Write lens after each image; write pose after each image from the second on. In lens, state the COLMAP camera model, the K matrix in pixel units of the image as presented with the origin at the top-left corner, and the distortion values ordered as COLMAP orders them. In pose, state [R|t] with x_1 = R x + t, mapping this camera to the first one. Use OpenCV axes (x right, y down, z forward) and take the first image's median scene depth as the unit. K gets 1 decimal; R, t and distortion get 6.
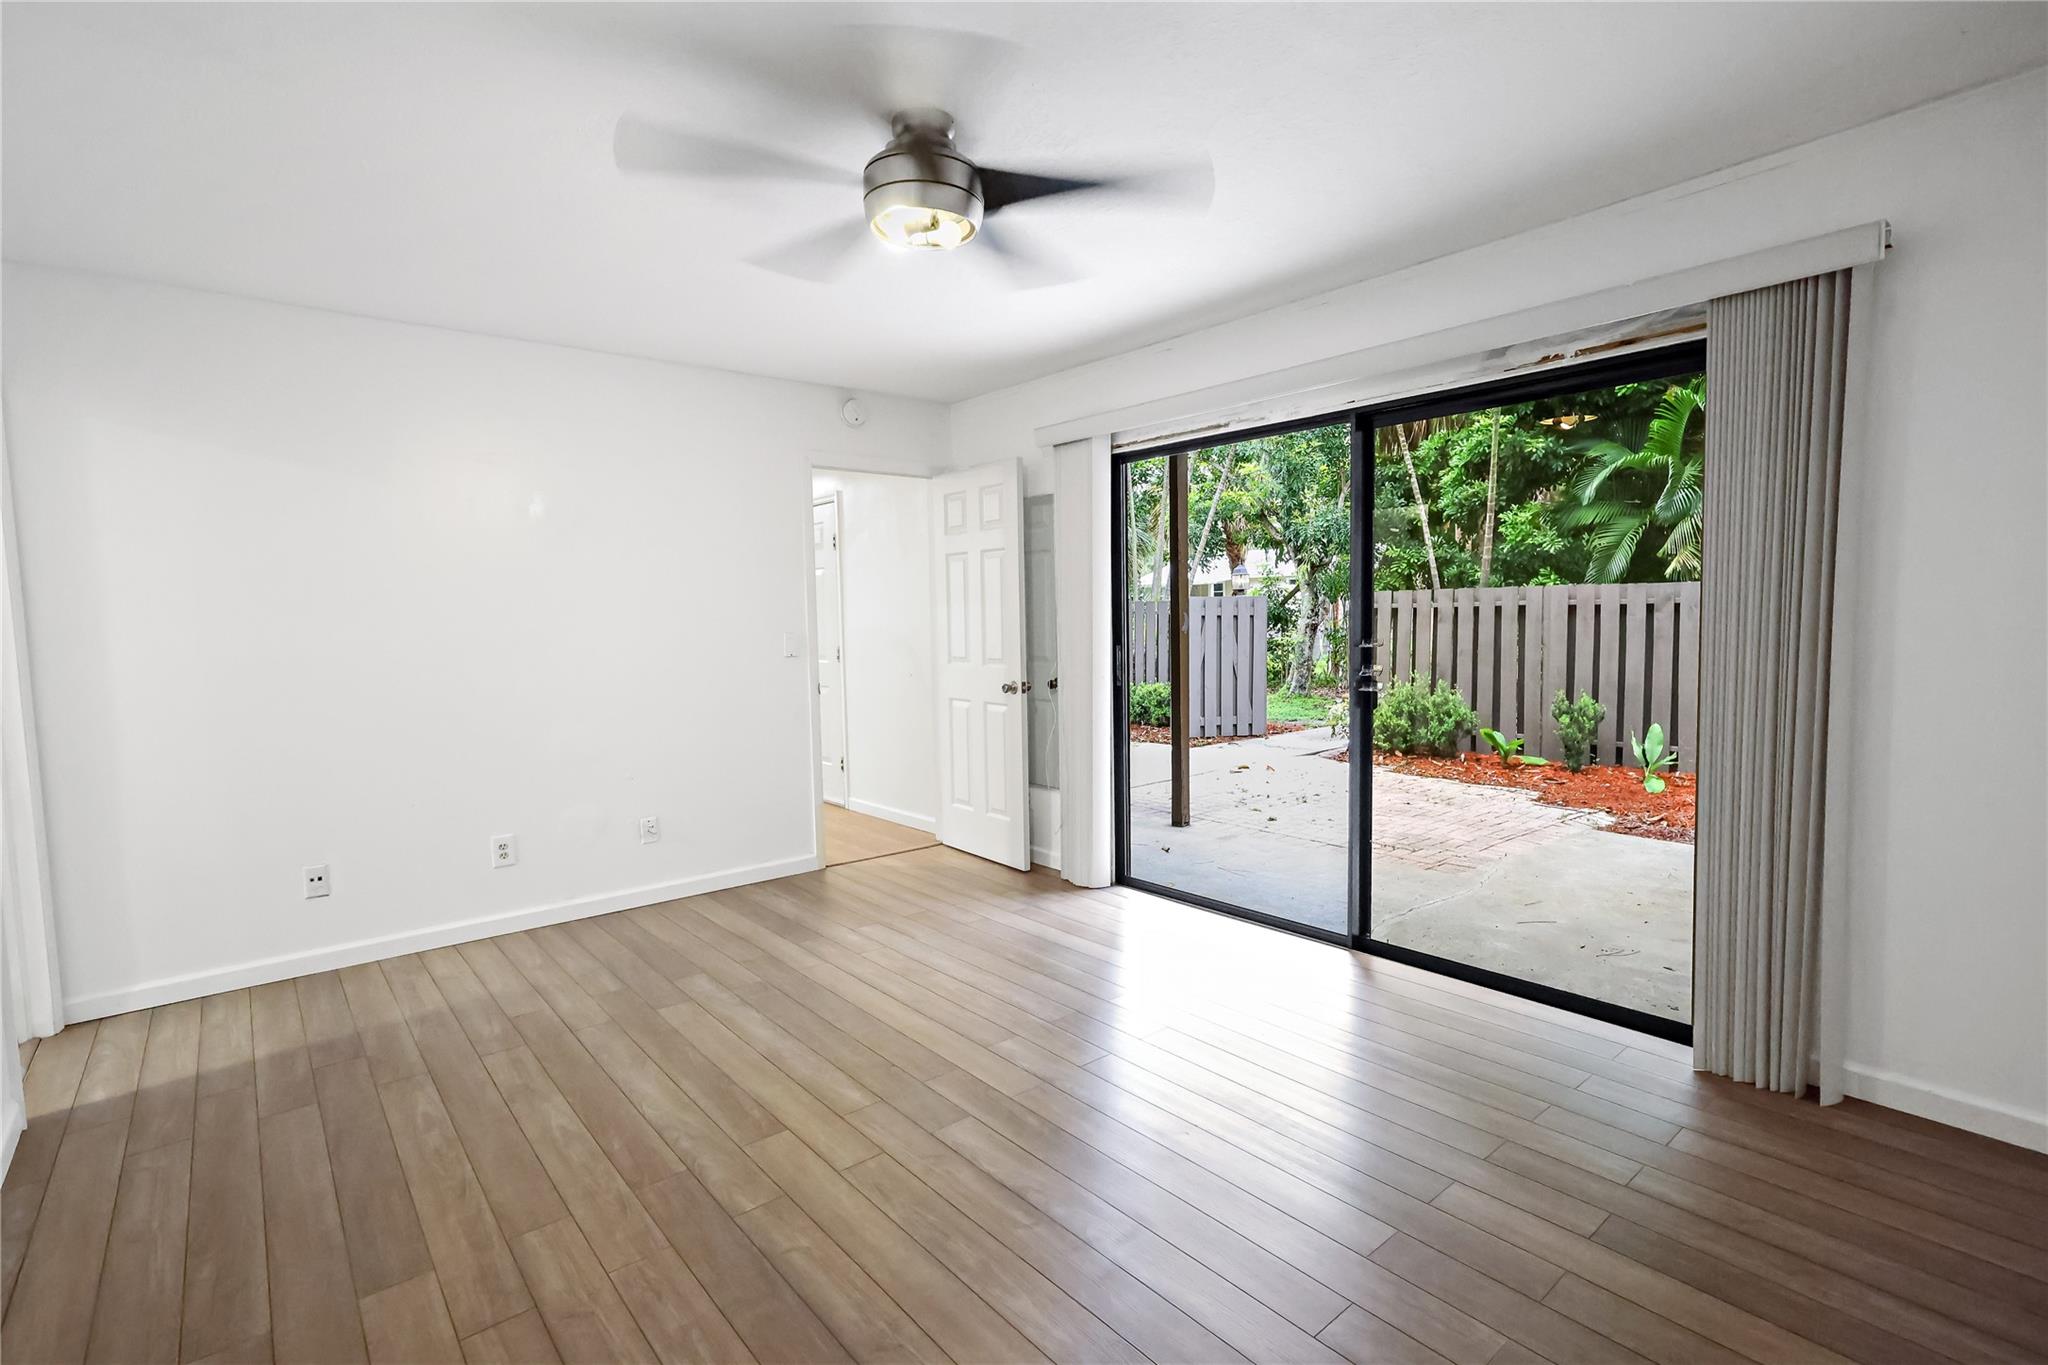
lens RADIAL K [[960.3, 0, 1018.7], [0, 960.3, 686.6], [0, 0, 1]] dist [-0.002910, 0.000484]
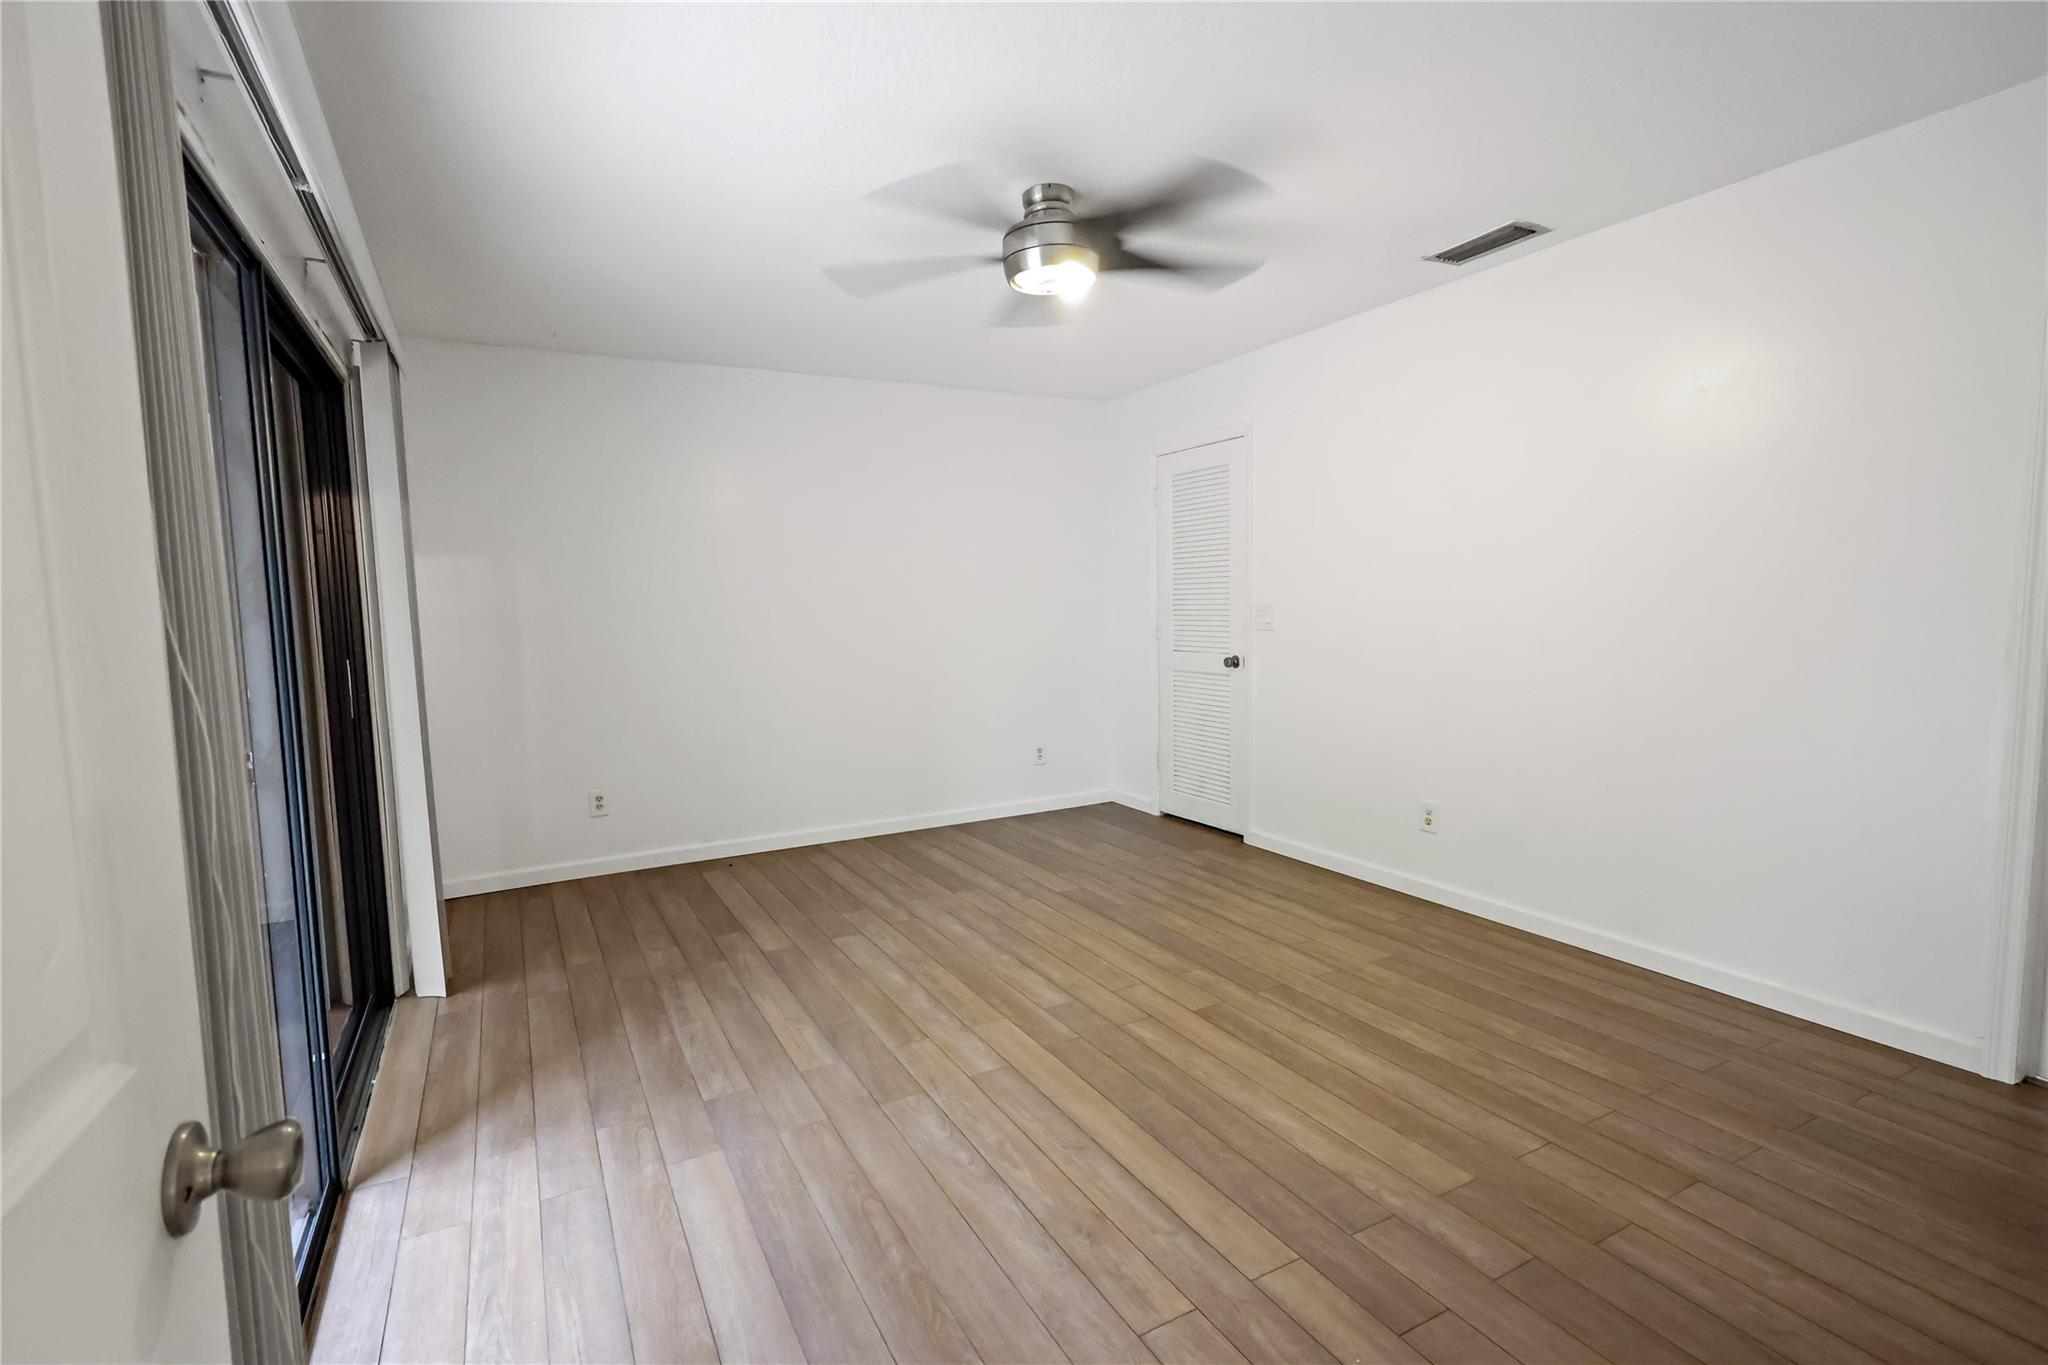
lens RADIAL K [[960.3, 0, 1018.7], [0, 960.3, 686.6], [0, 0, 1]] dist [-0.002910, 0.000484]
pose [[-0.979579, 0.027364, 0.199191, -0.269396], [0.059314, 0.985934, 0.156254, -0.144254], [-0.192113, 0.164878, -0.967423, 2.088076]]
